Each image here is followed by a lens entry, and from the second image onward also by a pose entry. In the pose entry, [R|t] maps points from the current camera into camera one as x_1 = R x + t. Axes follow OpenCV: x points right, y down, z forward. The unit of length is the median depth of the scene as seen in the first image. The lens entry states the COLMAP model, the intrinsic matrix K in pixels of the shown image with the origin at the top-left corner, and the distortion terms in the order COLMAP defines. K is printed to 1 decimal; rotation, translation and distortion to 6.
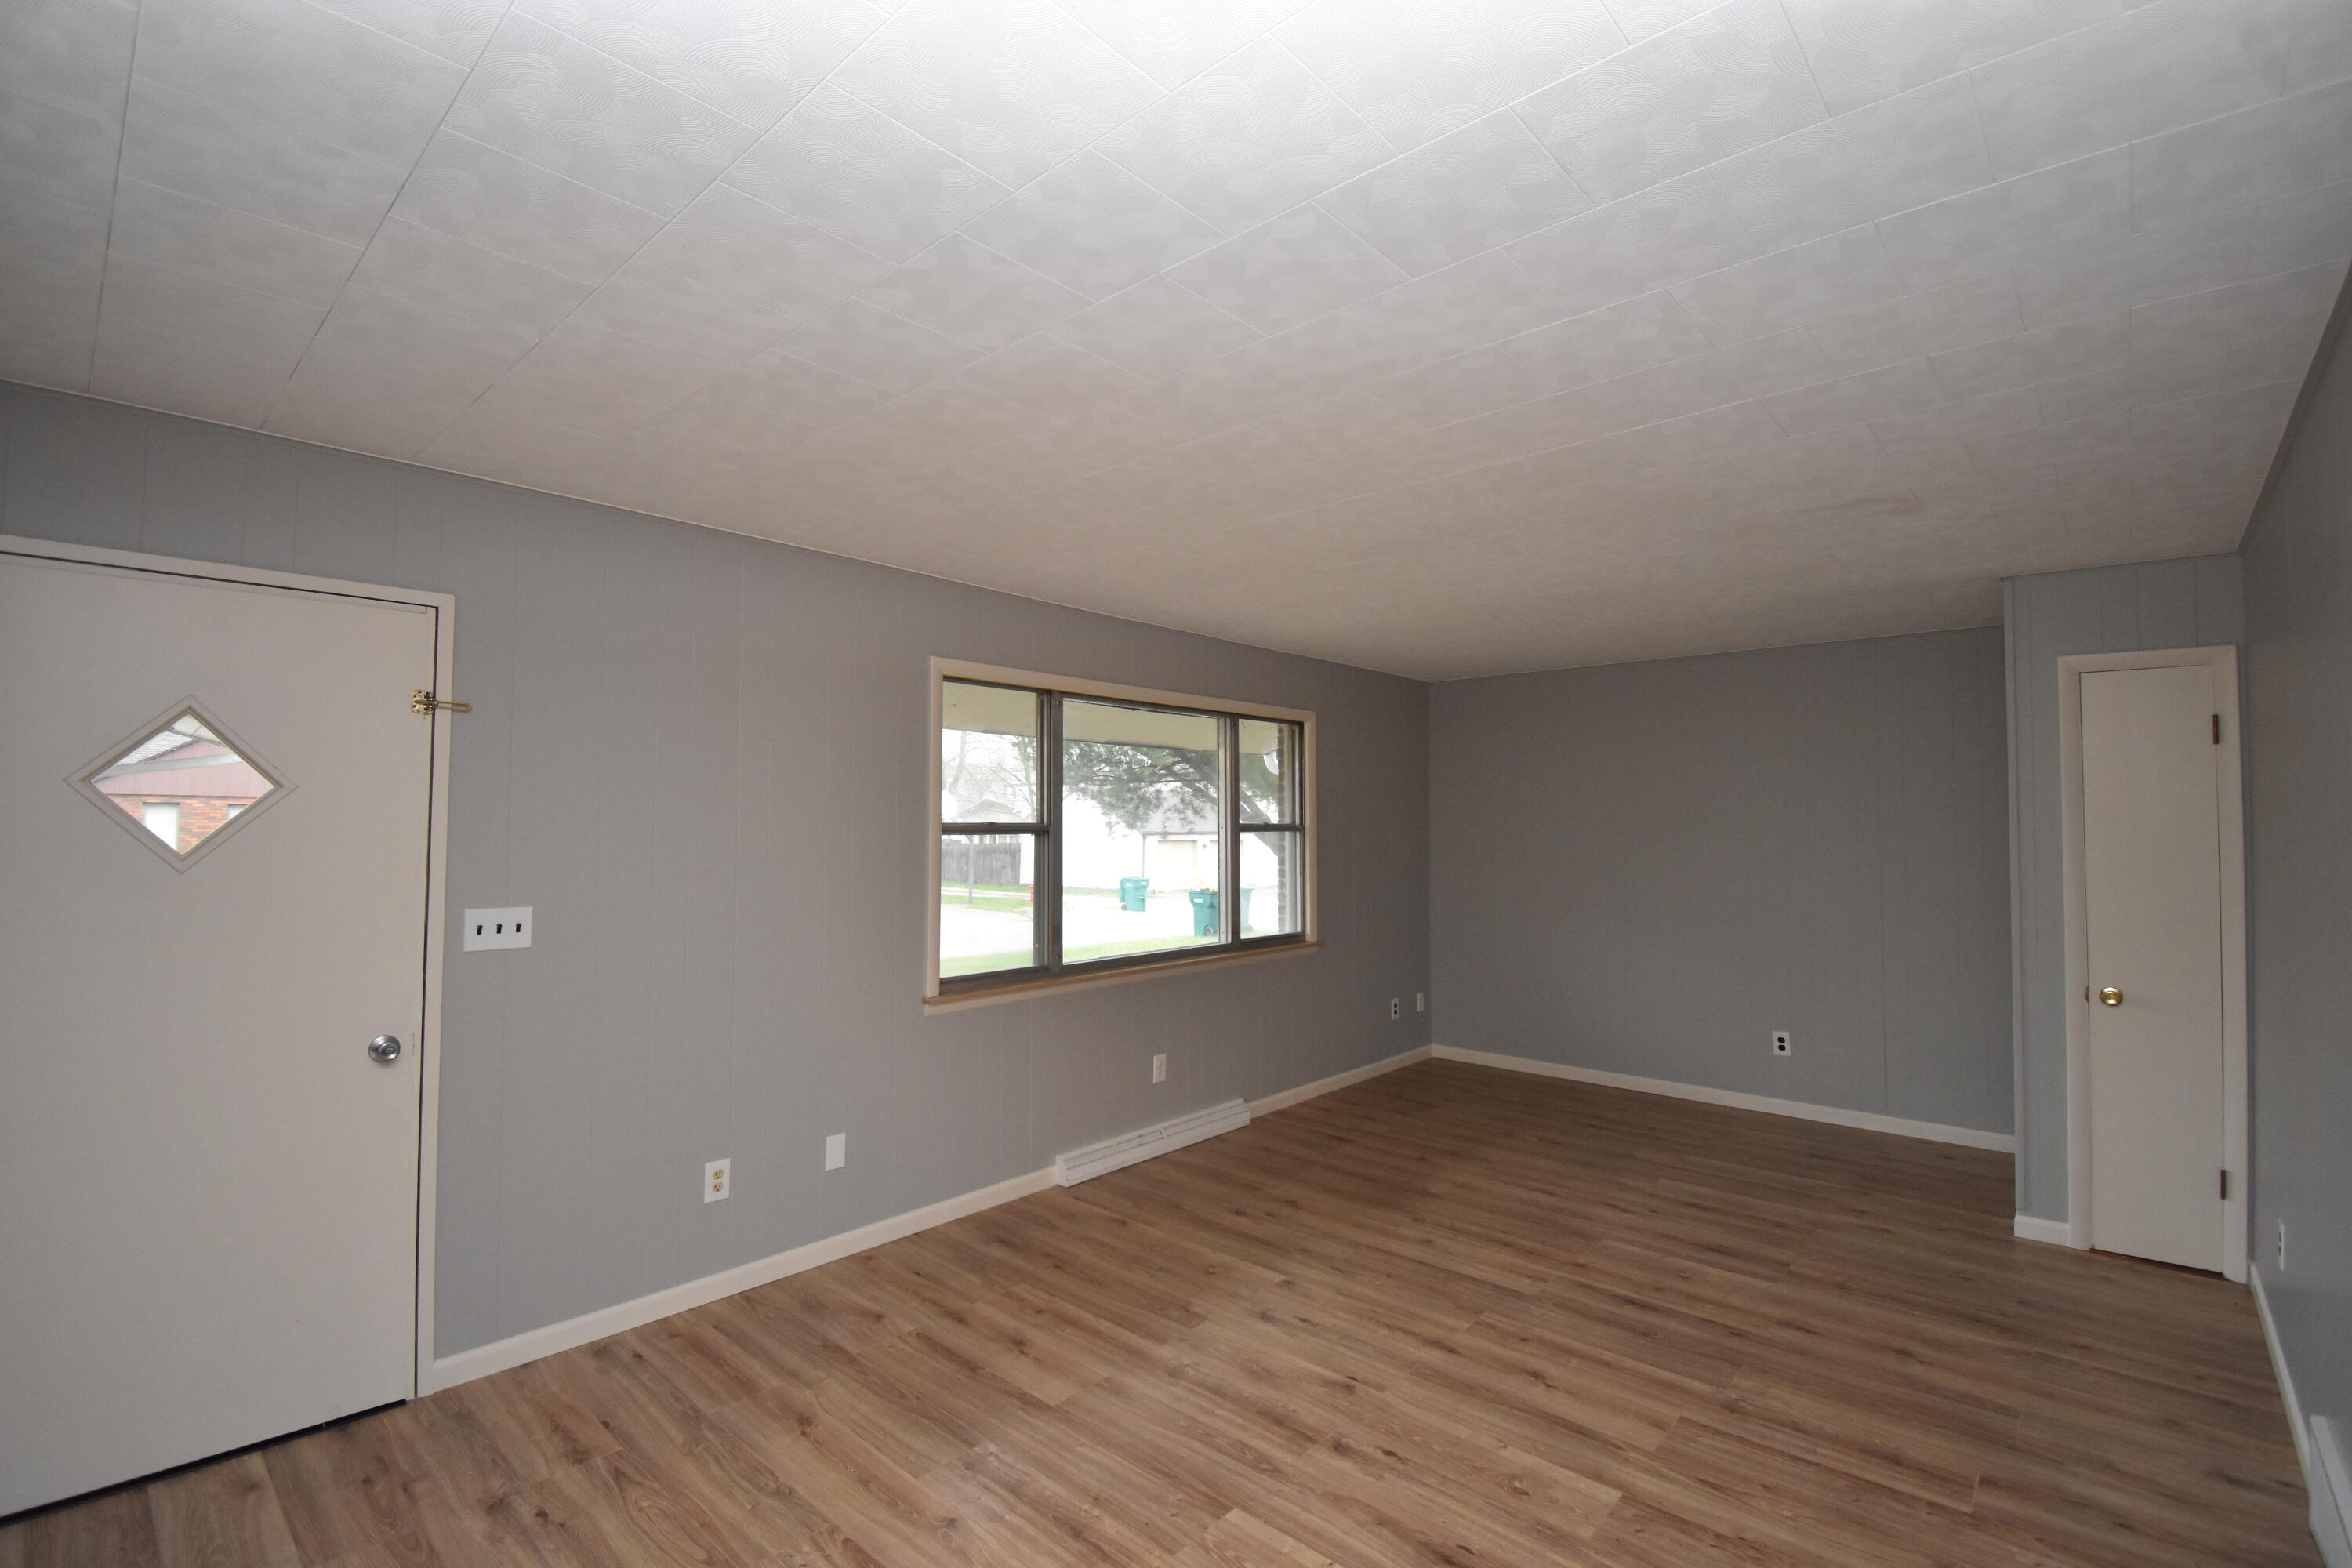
lens RADIAL K [[1037.9, 0, 1176.0], [0, 1037.9, 784.0], [0, 0, 1]] dist [0.015426, -0.023558]
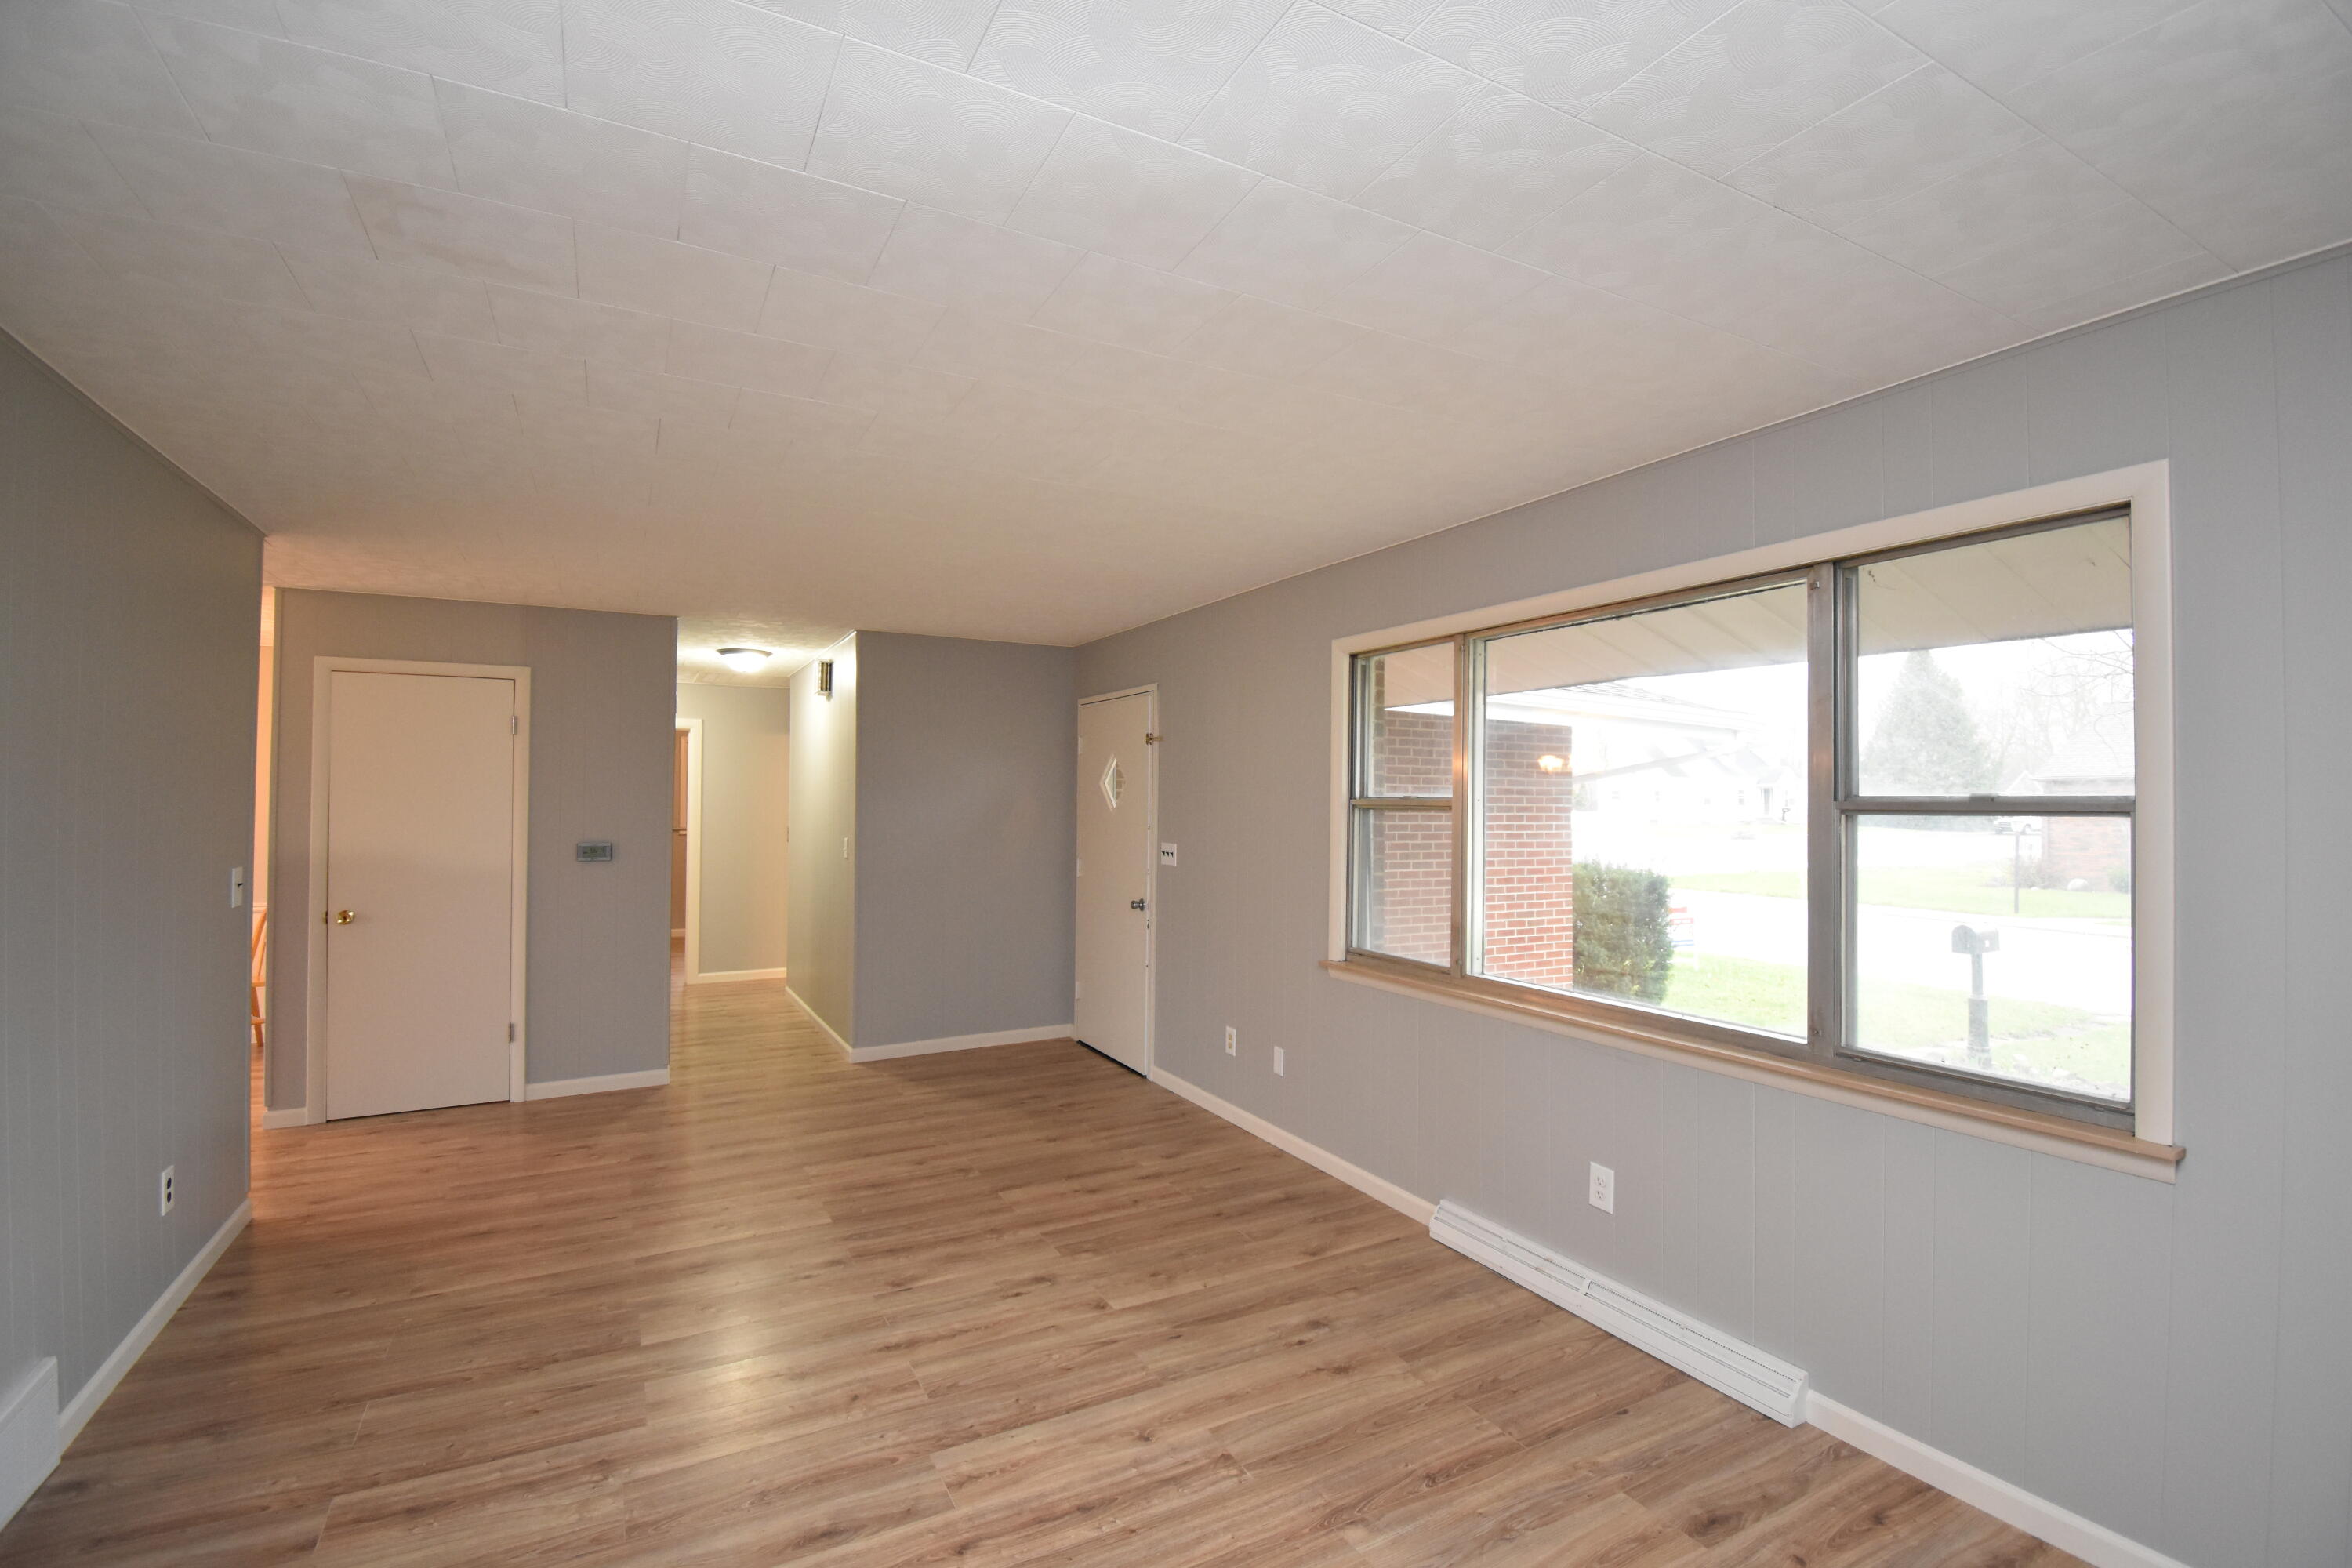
lens RADIAL K [[1037.9, 0, 1176.0], [0, 1037.9, 784.0], [0, 0, 1]] dist [0.015426, -0.023558]
pose [[-0.330042, -0.017056, -0.943812, 1.012935], [0.031814, 0.999068, -0.029180, 0.061443], [0.943430, -0.039657, -0.329192, 1.478589]]
